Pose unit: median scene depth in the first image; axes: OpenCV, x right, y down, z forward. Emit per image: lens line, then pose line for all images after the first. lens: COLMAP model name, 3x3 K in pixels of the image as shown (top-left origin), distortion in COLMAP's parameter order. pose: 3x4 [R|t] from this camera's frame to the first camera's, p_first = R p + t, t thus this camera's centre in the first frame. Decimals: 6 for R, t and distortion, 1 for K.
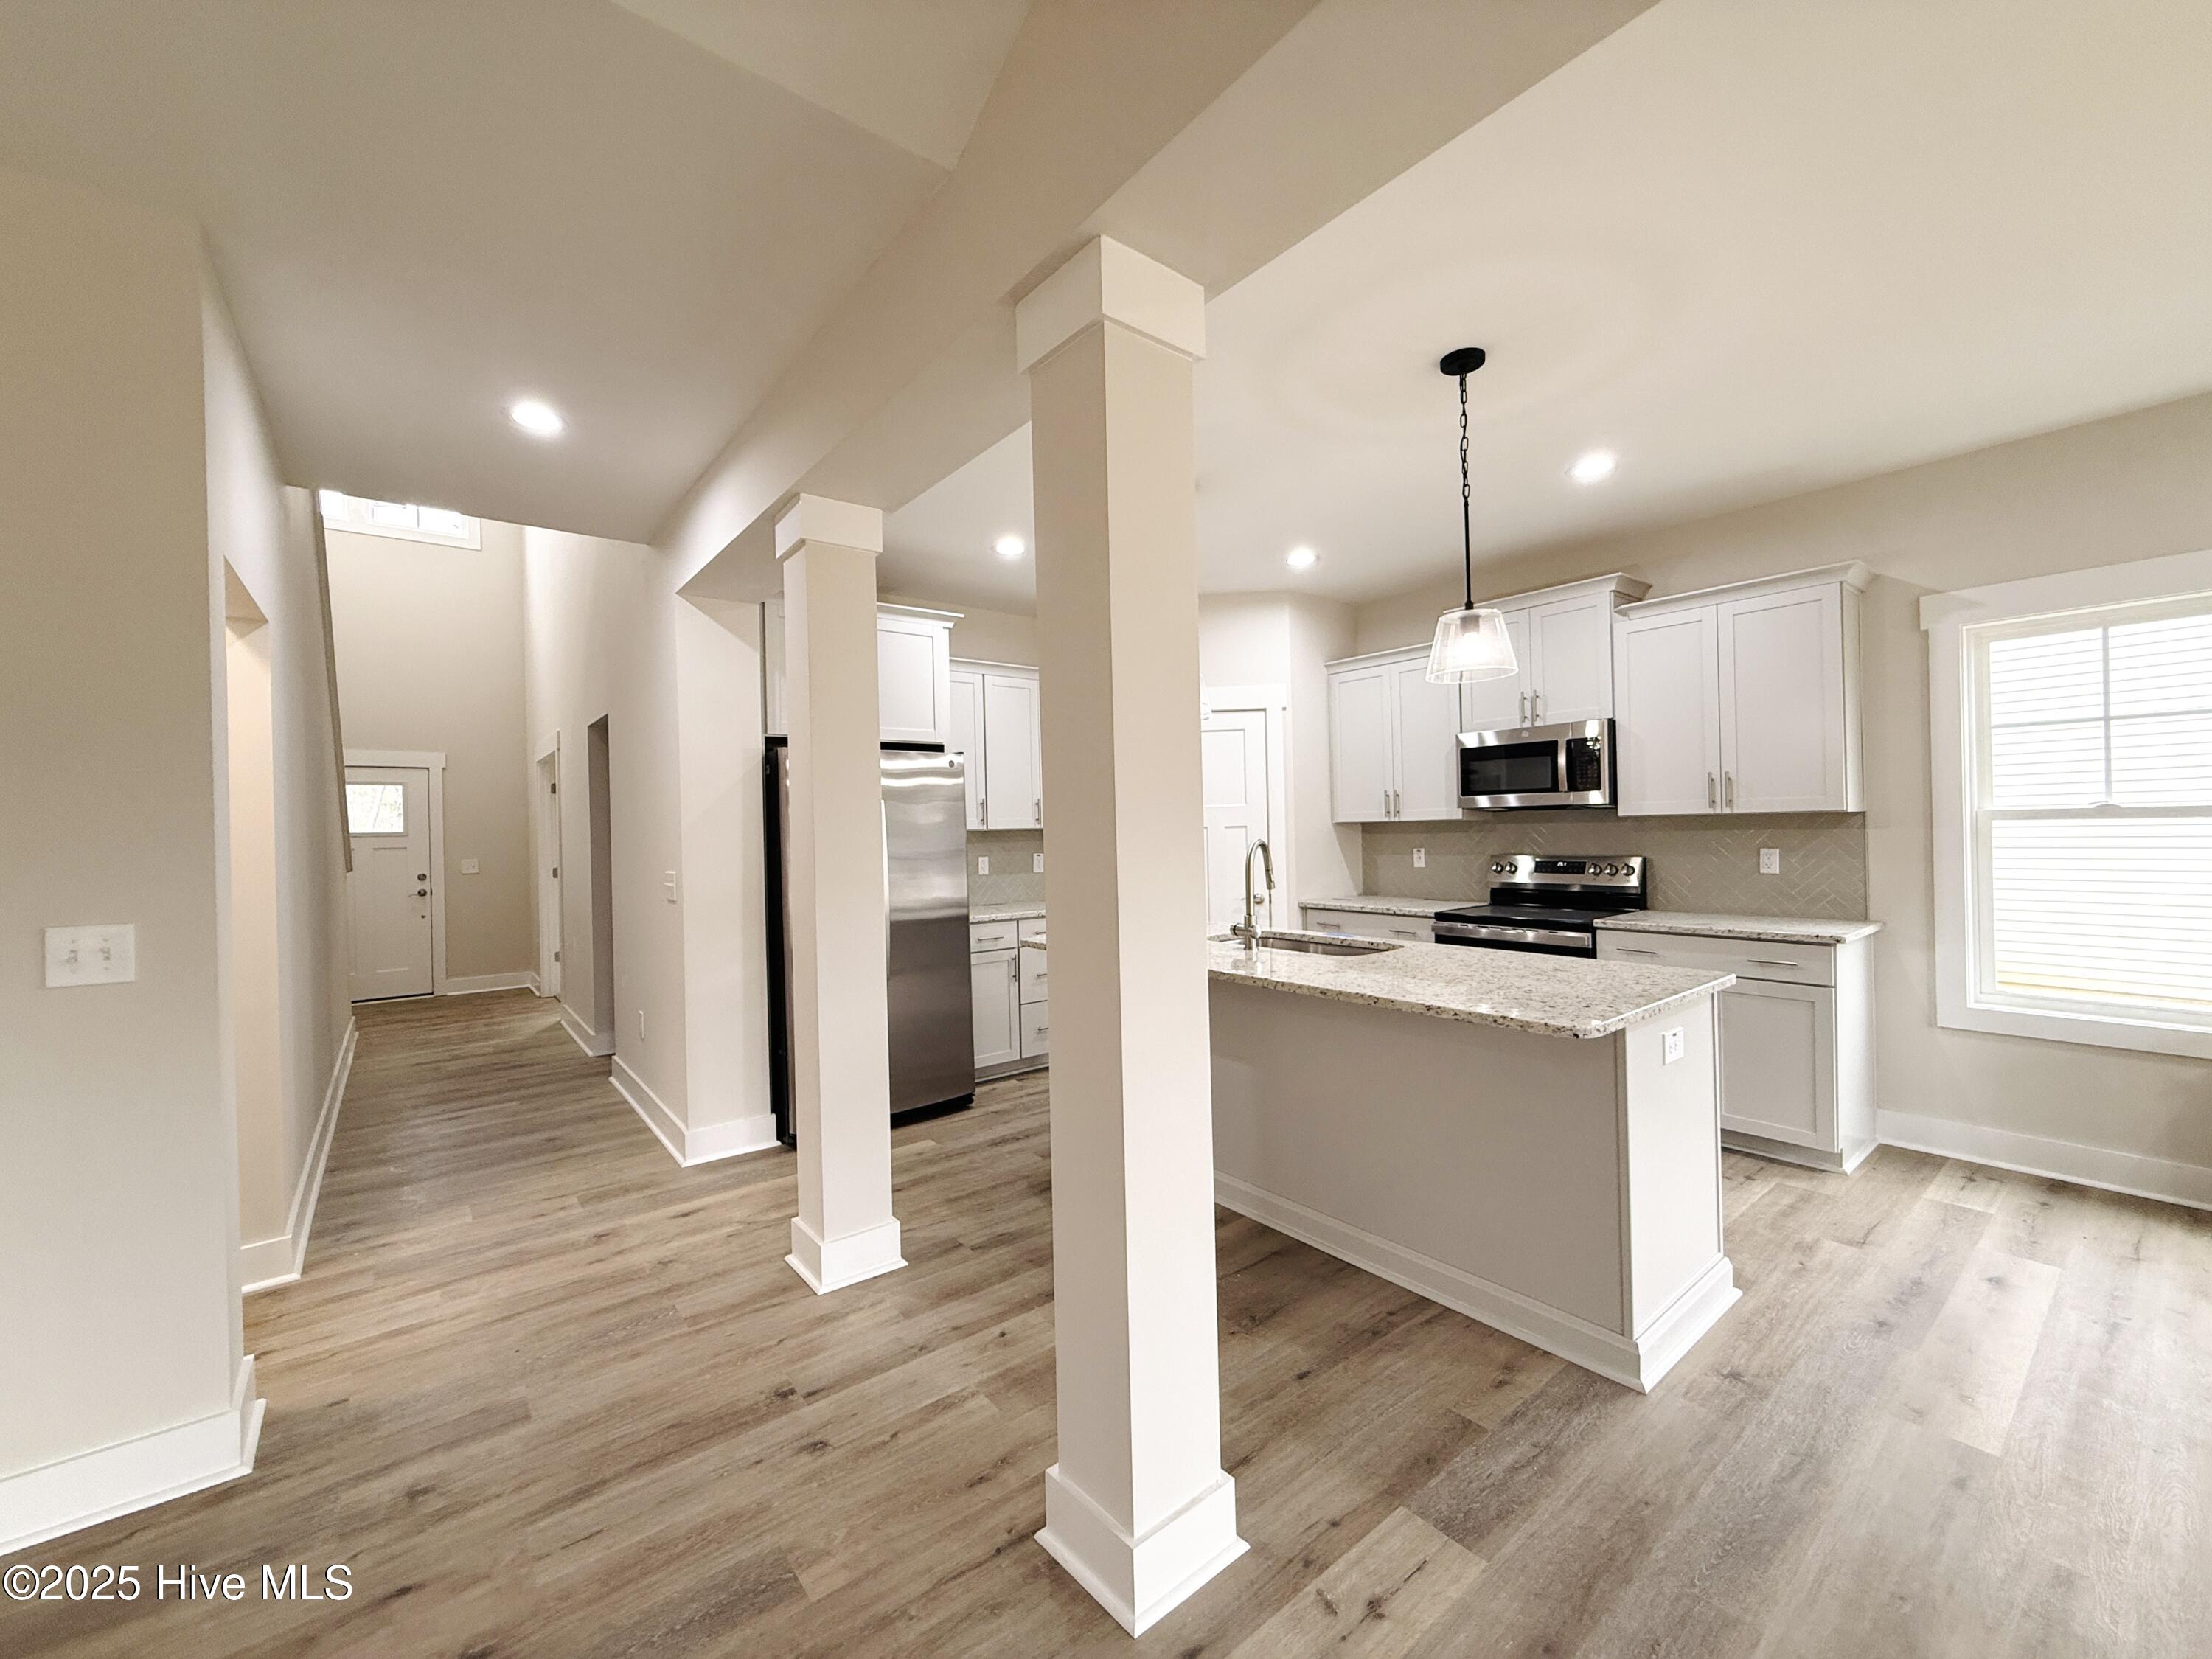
lens RADIAL K [[878.1, 0, 1094.7], [0, 878.1, 829.8], [0, 0, 1]] dist [-0.004148, 0.001318]
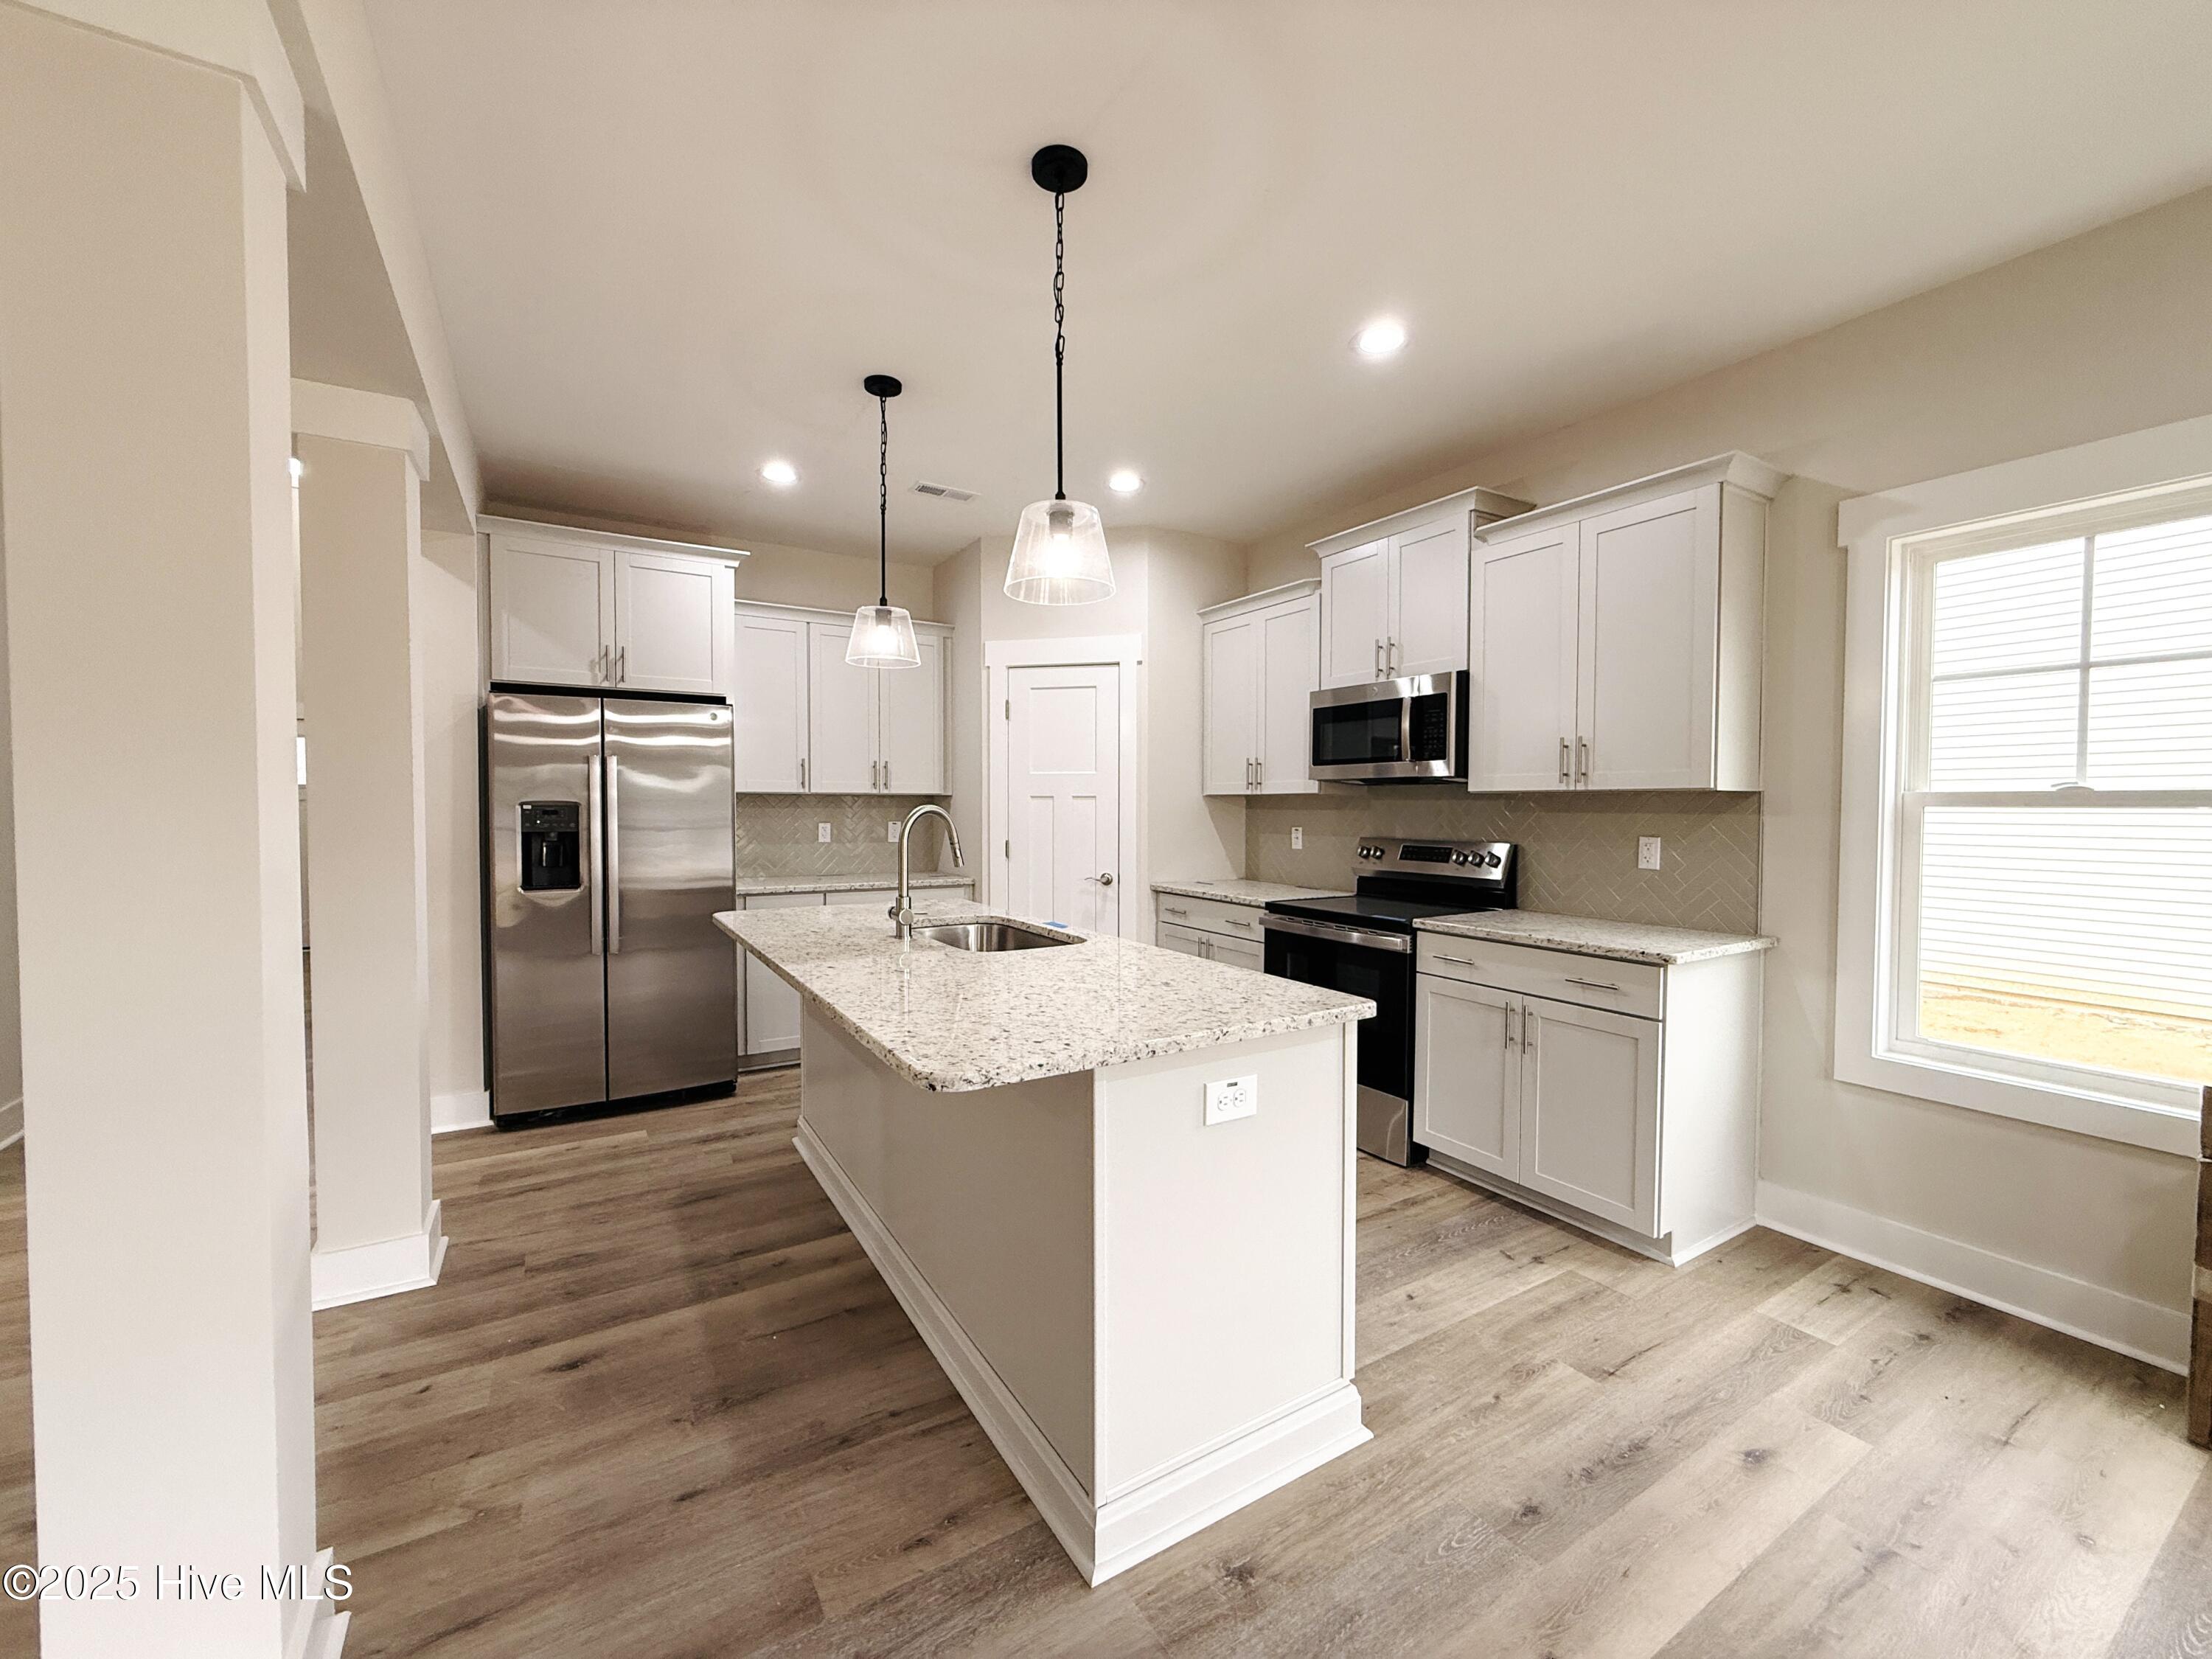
lens RADIAL K [[878.1, 0, 1097.4], [0, 878.1, 829.4], [0, 0, 1]] dist [-0.004148, 0.001318]
pose [[0.992687, 0.029249, -0.117119, 0.424610], [-0.026000, 0.999236, 0.029173, 0.004992], [0.117883, -0.025915, 0.992689, 0.188816]]
